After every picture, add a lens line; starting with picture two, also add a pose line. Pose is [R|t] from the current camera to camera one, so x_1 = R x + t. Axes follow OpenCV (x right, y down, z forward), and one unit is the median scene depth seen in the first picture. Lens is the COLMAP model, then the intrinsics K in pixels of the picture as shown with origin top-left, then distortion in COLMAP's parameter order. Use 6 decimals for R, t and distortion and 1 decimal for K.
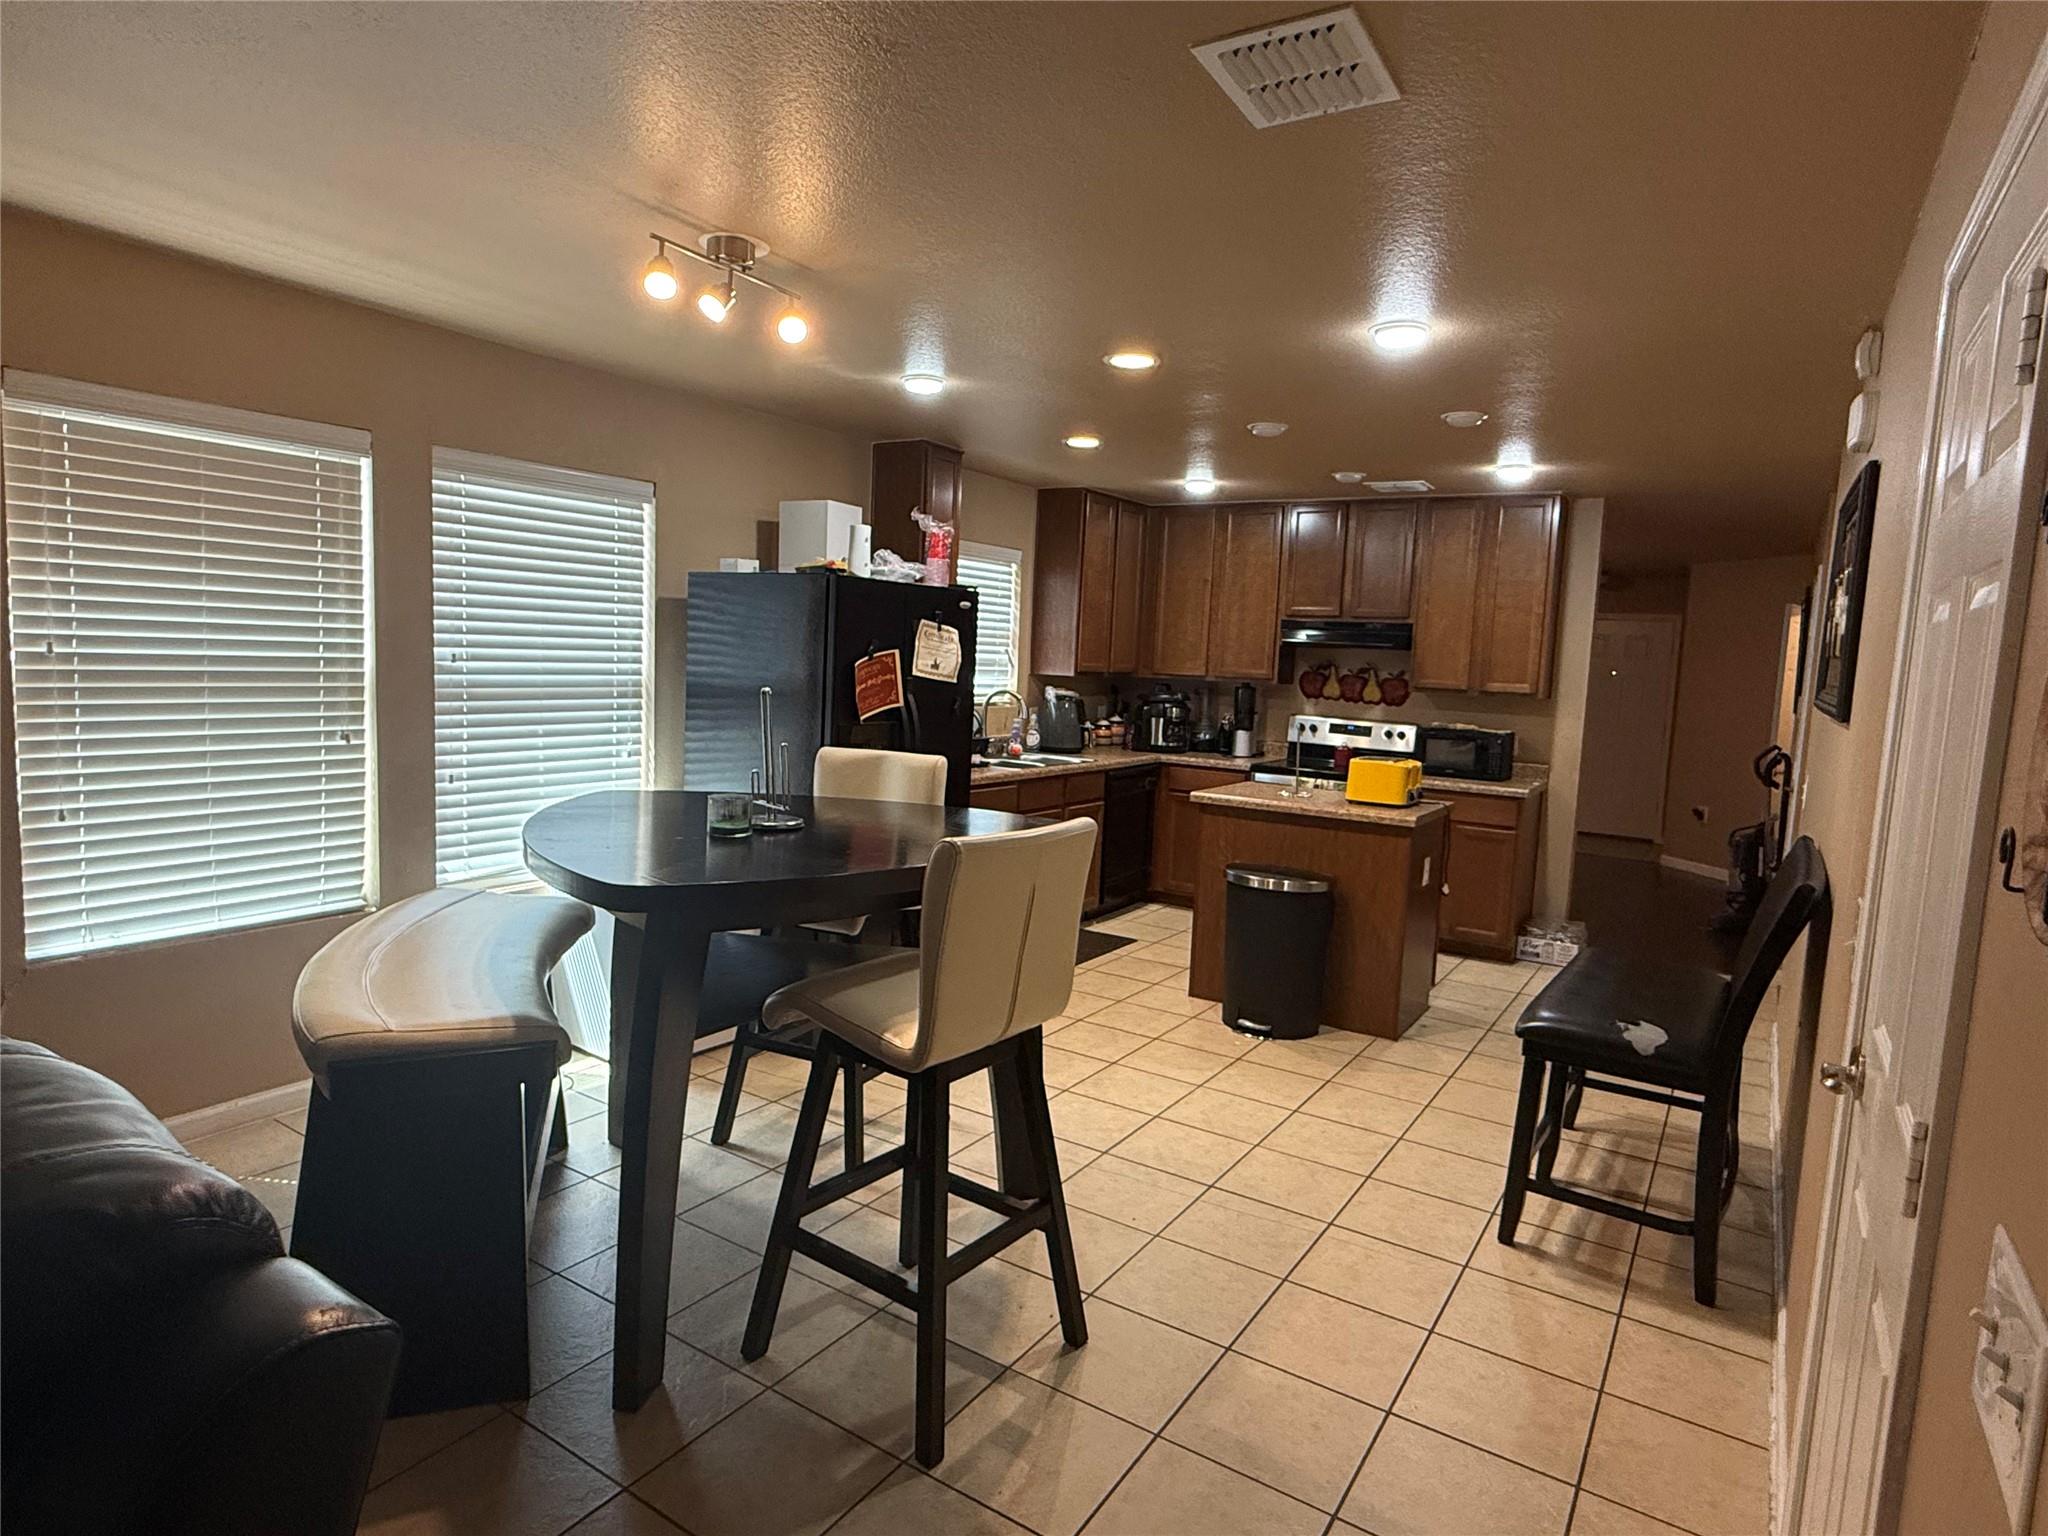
lens RADIAL K [[1137.0, 0, 1022.8], [0, 1137.0, 771.2], [0, 0, 1]] dist [-0.000966, -0.000088]
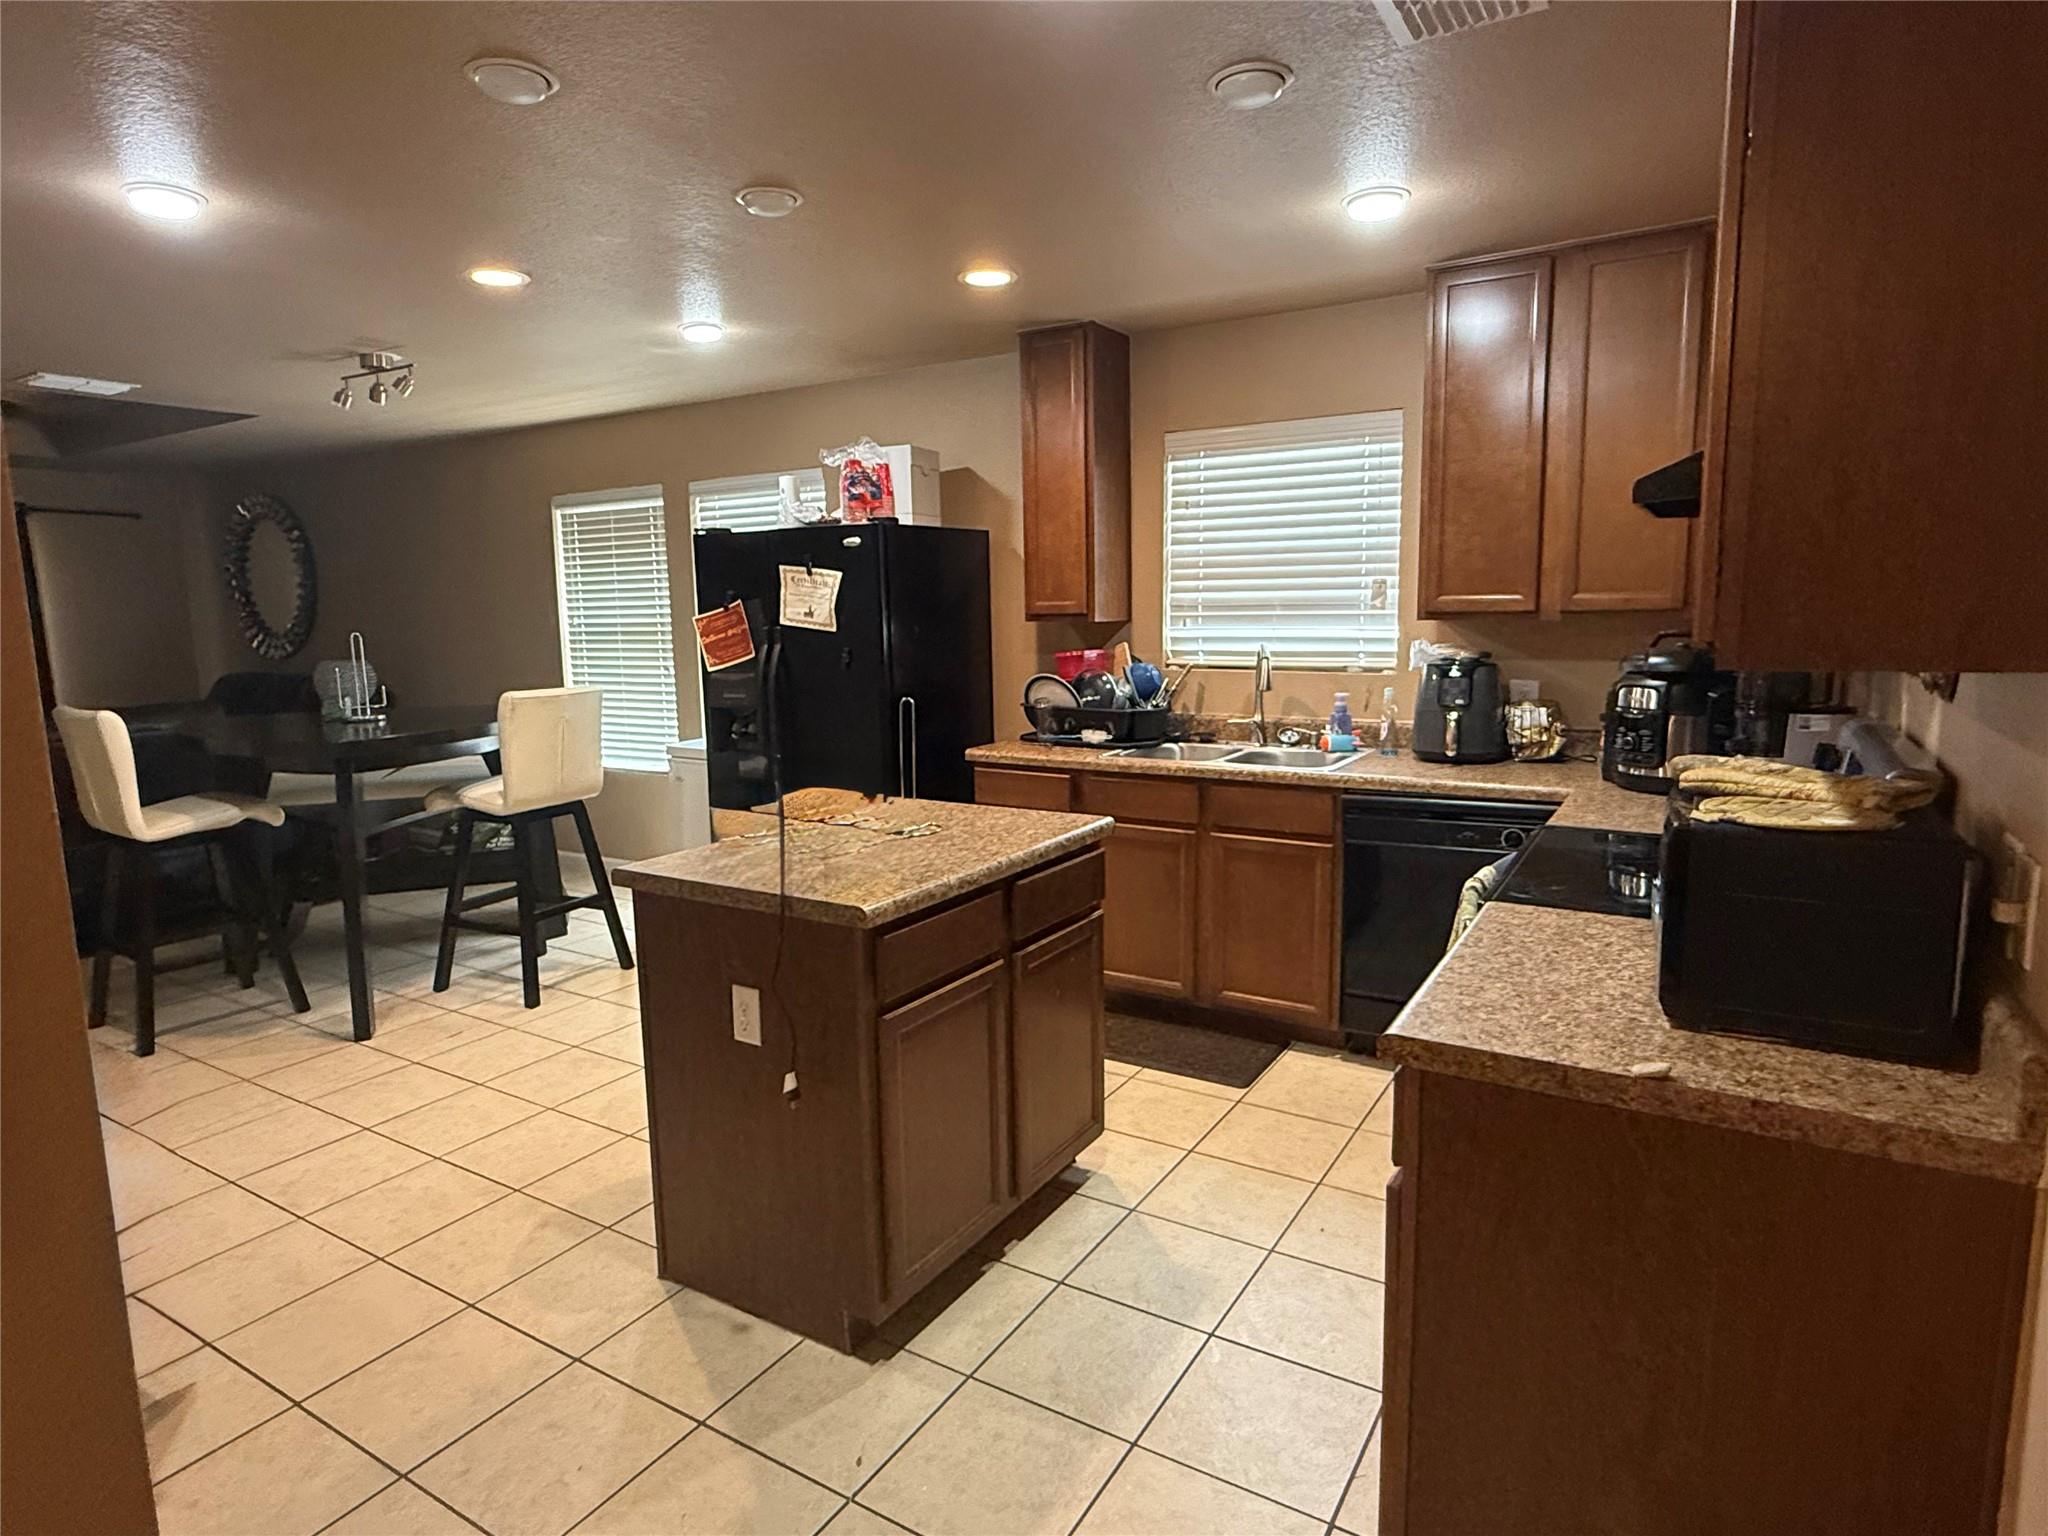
lens RADIAL K [[1137.0, 0, 1023.9], [0, 1137.0, 765.9], [0, 0, 1]] dist [-0.000966, -0.000088]
pose [[0.029256, 0.097637, -0.994792, 0.882400], [-0.085059, 0.991851, 0.094847, -0.073719], [0.995946, 0.081841, 0.037323, 1.174853]]
